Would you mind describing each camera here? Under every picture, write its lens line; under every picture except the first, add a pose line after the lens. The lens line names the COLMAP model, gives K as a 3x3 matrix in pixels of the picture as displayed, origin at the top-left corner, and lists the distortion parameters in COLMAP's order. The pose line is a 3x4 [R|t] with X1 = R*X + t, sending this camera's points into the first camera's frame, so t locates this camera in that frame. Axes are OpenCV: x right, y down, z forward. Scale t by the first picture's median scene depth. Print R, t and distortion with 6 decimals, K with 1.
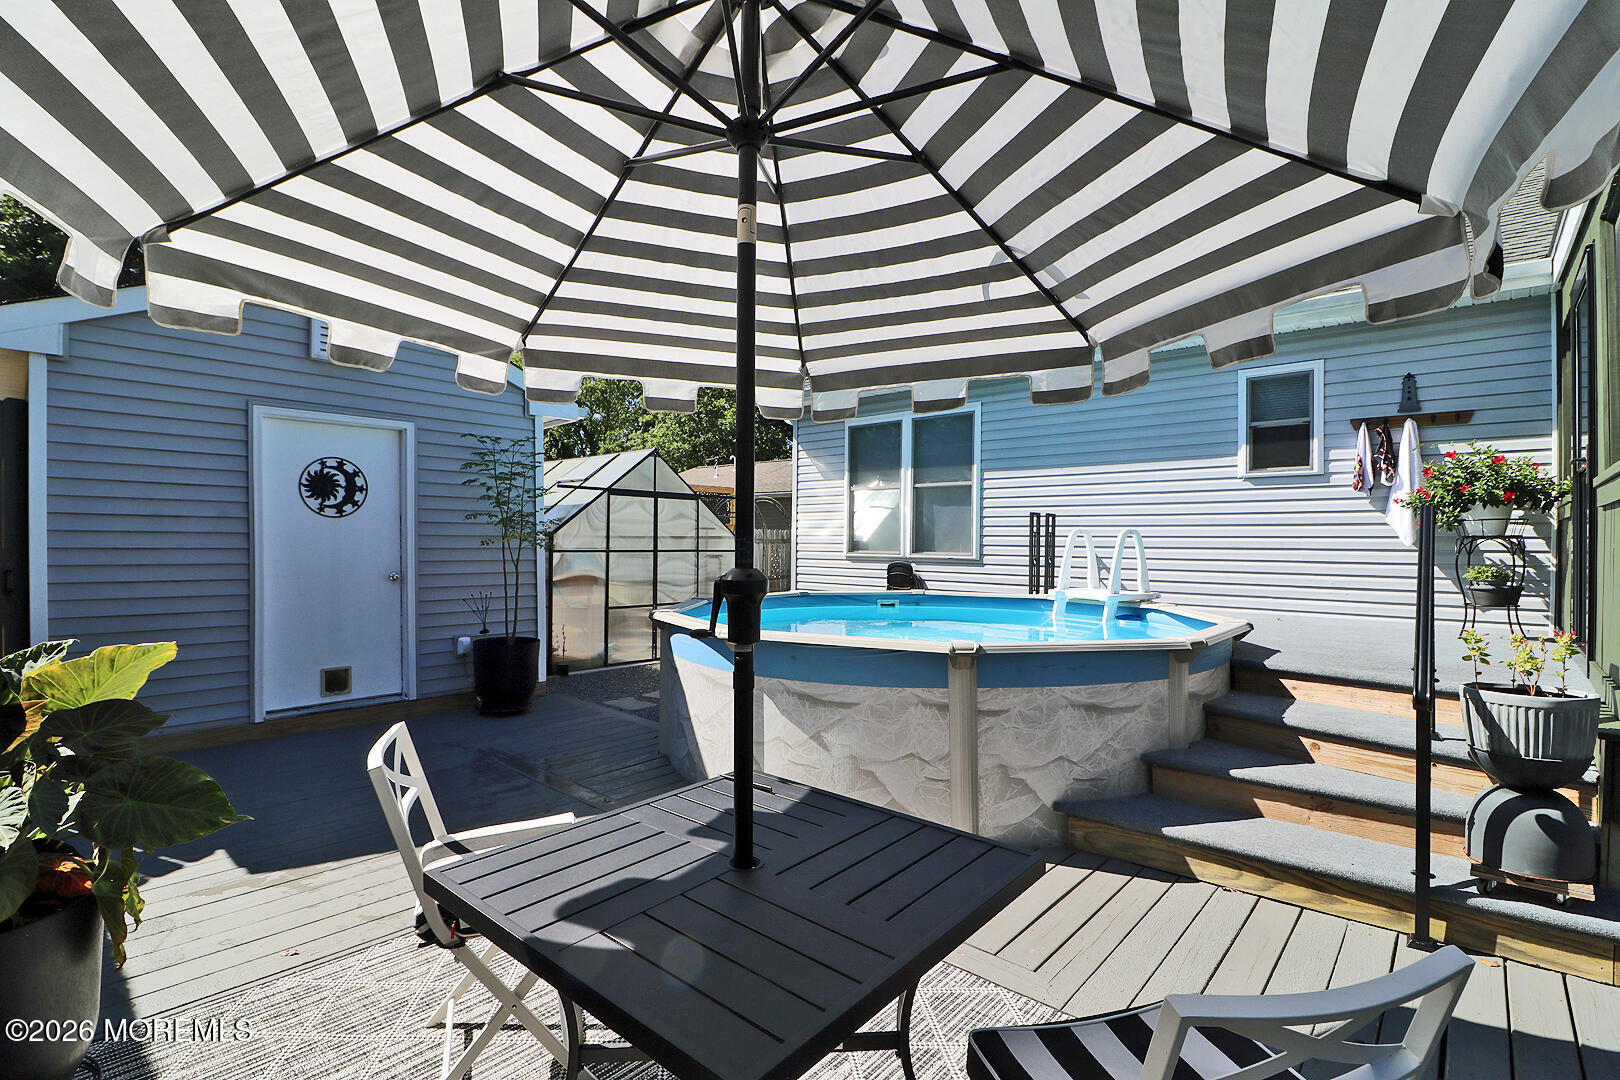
lens RADIAL K [[744.5, 0, 811.8], [0, 744.5, 539.4], [0, 0, 1]] dist [-0.002064, -0.012403]
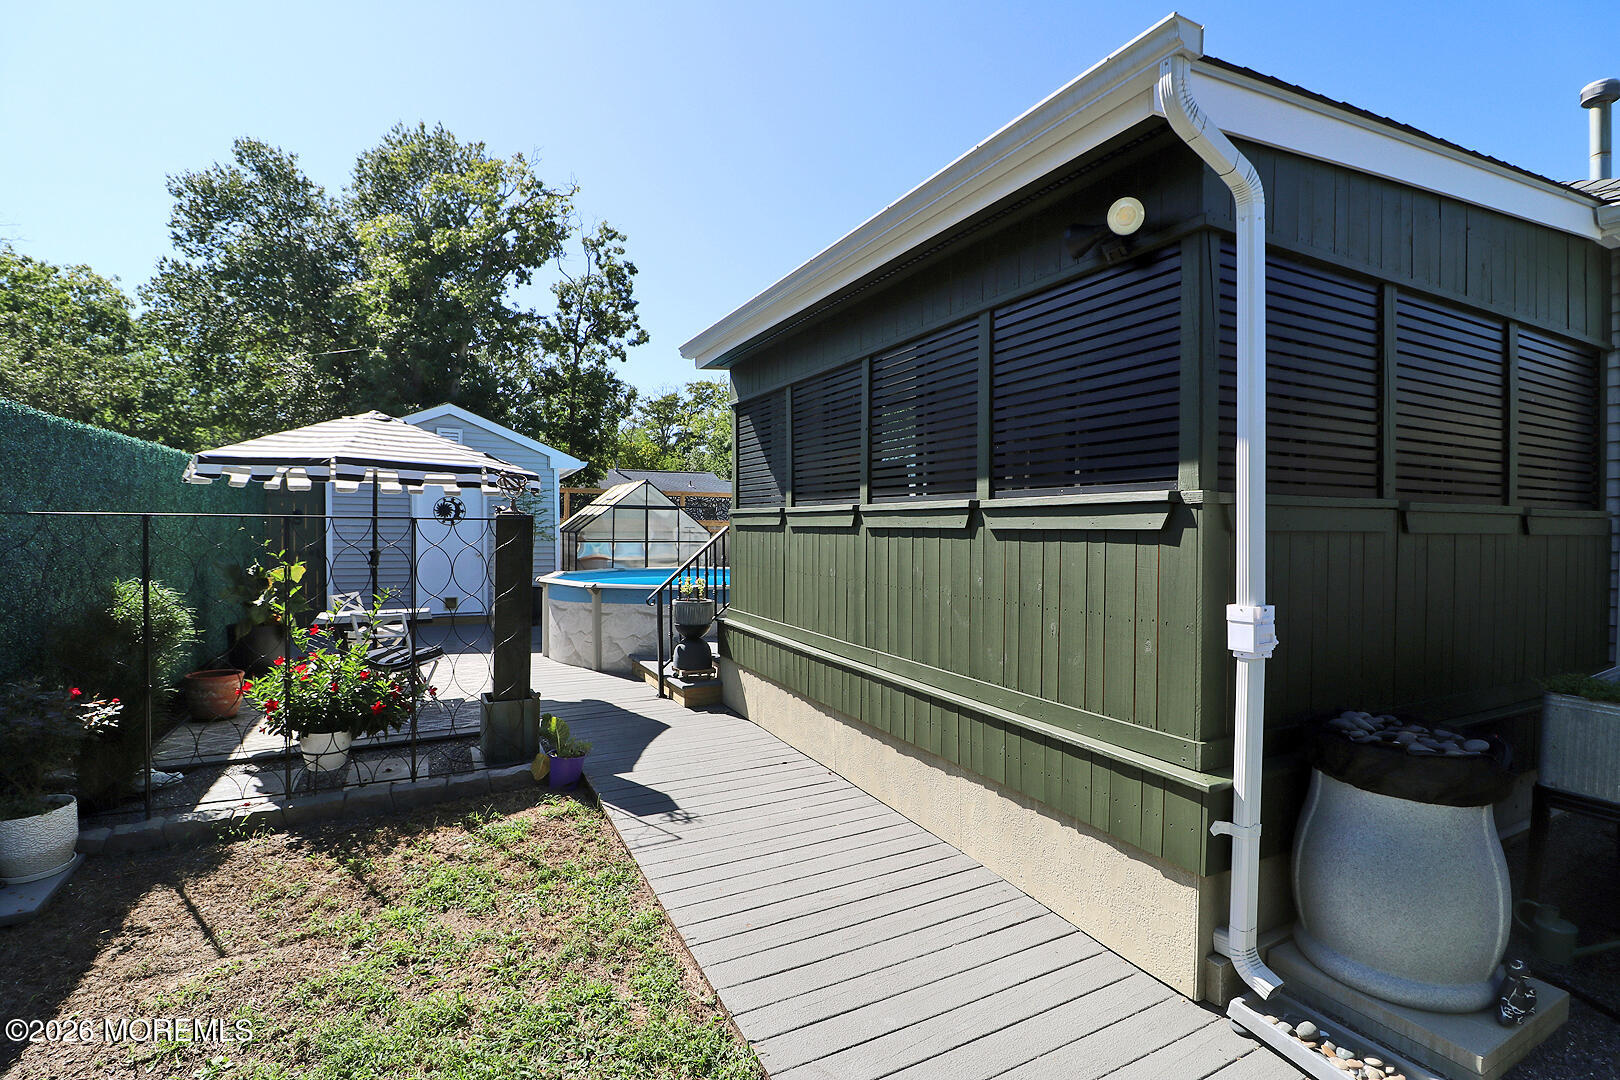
lens RADIAL K [[744.5, 0, 811.8], [0, 744.5, 539.4], [0, 0, 1]] dist [-0.002064, -0.012403]
pose [[0.932732, 0.006413, -0.360512, 1.004712], [-0.001193, 0.999891, 0.014700, -0.020261], [0.360567, -0.013281, 0.932639, -0.556812]]
